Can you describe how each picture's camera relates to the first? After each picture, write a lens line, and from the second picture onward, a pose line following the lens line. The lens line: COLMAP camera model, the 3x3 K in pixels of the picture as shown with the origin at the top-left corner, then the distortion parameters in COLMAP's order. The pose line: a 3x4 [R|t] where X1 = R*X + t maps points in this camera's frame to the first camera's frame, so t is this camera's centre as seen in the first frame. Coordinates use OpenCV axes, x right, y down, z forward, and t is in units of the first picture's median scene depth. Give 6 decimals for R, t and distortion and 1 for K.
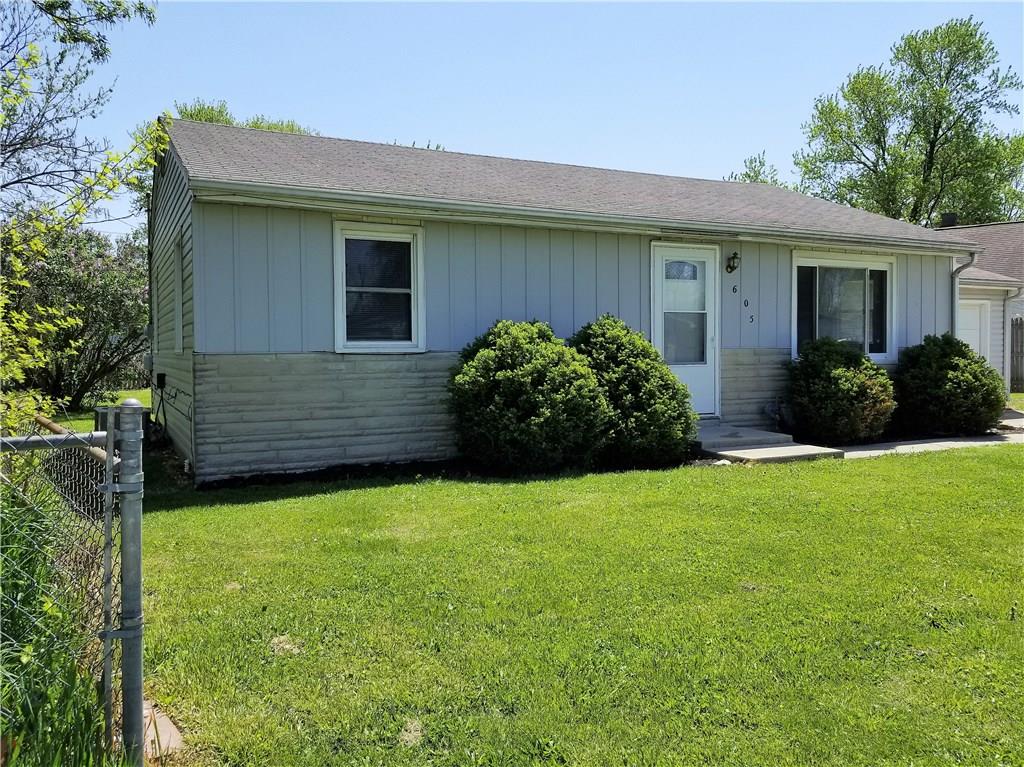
lens RADIAL K [[879.2, 0, 512.0], [0, 879.2, 383.5], [0, 0, 1]] dist [0.020481, -0.001337]
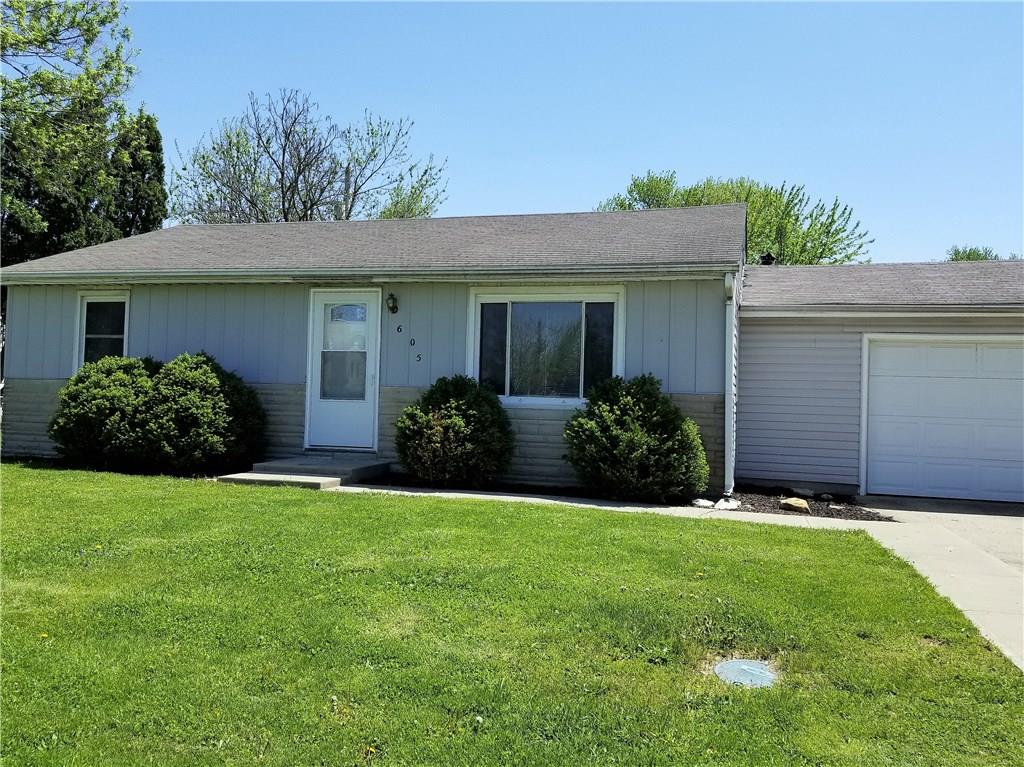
lens RADIAL K [[879.2, 0, 512.0], [0, 879.2, 383.5], [0, 0, 1]] dist [0.020481, -0.001337]
pose [[0.708198, 0.006828, -0.705981, 1.099185], [-0.065003, 0.996337, -0.055571, 0.005338], [0.703015, 0.085246, 0.706048, 0.381693]]
